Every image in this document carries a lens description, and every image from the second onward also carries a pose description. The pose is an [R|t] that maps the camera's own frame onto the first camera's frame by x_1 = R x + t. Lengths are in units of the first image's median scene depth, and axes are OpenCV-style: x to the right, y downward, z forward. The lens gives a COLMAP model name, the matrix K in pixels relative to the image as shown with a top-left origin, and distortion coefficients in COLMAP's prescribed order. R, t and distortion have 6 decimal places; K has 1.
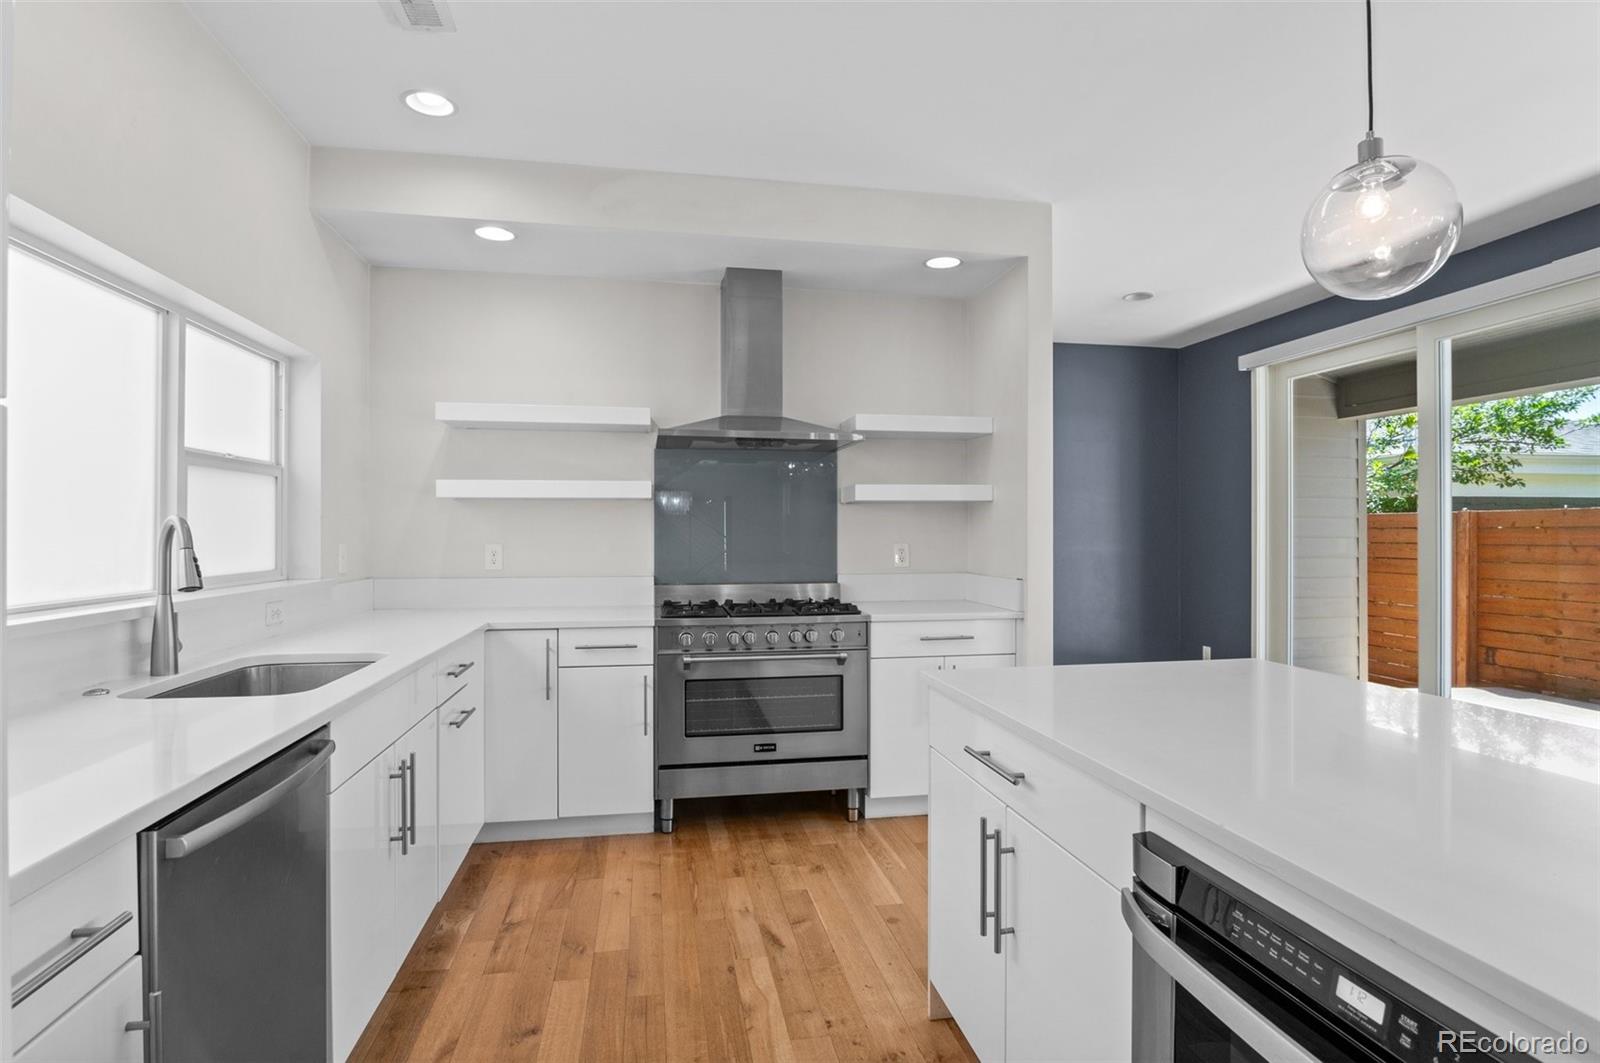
lens RADIAL K [[780.9, 0, 800.0], [0, 780.9, 531.5], [0, 0, 1]] dist [-0.002259, -0.000213]
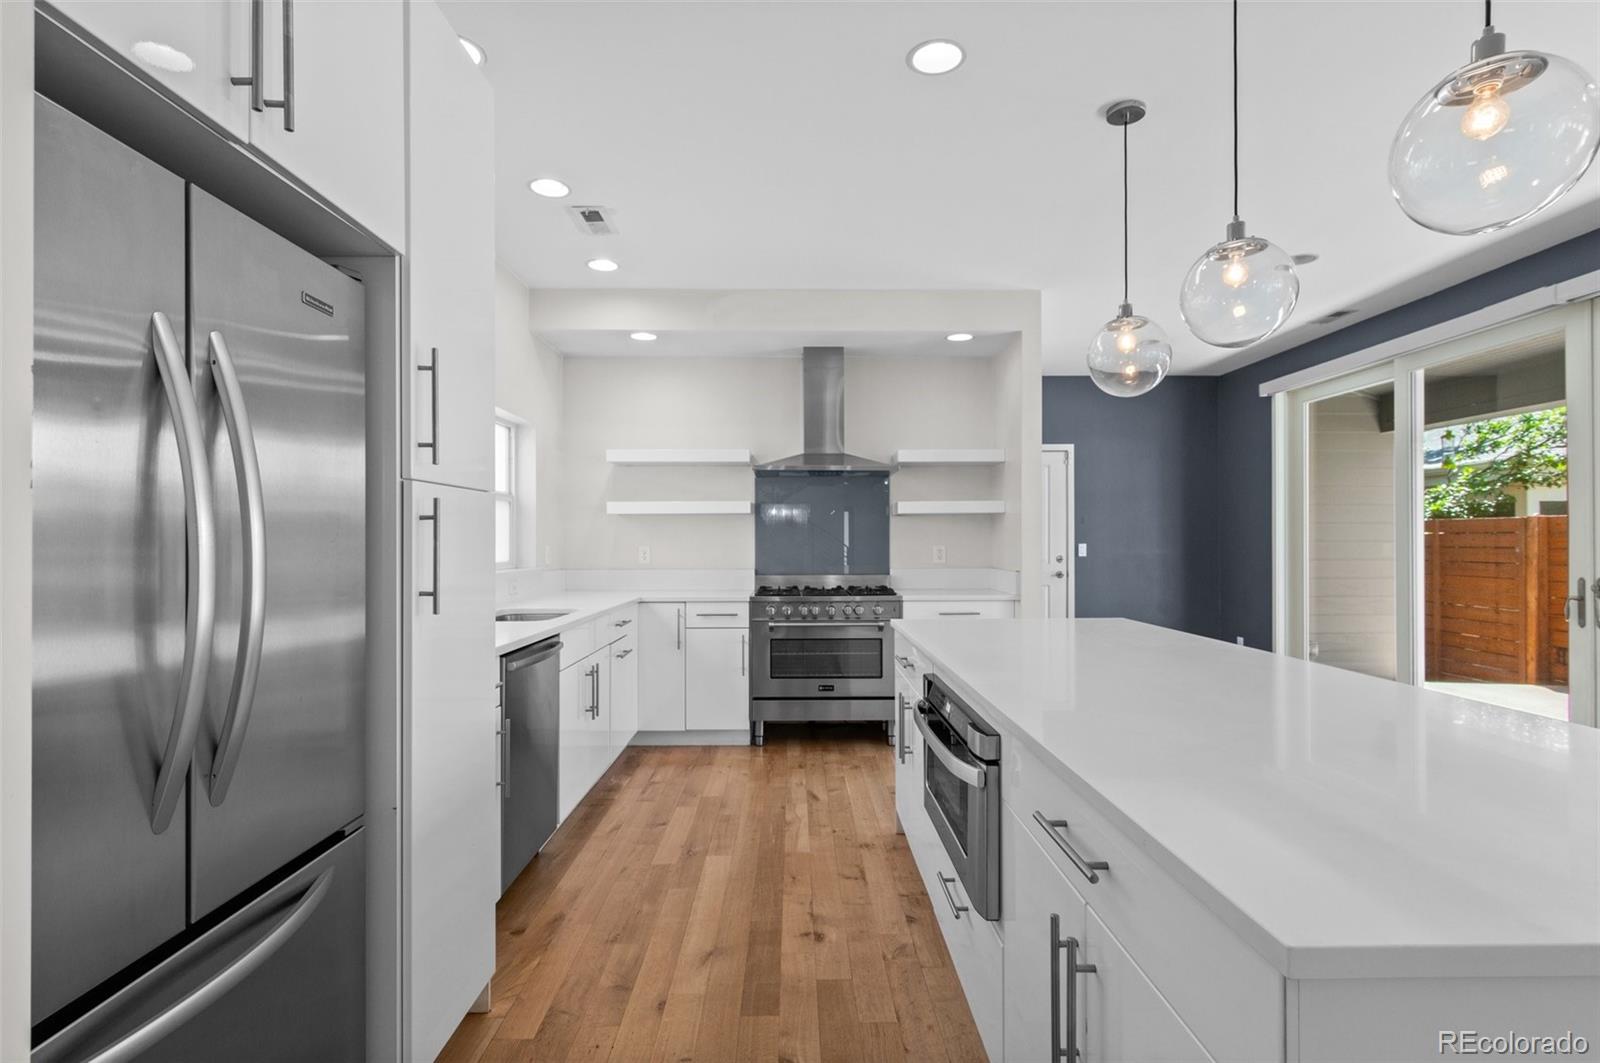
lens RADIAL K [[768.7, 0, 822.8], [0, 768.7, 539.6], [0, 0, 1]] dist [0.033963, 0.000091]
pose [[0.988387, -0.002483, -0.151935, 0.164523], [0.002490, 0.999997, -0.000144, 0.006531], [0.151935, -0.000236, 0.988390, -0.391304]]
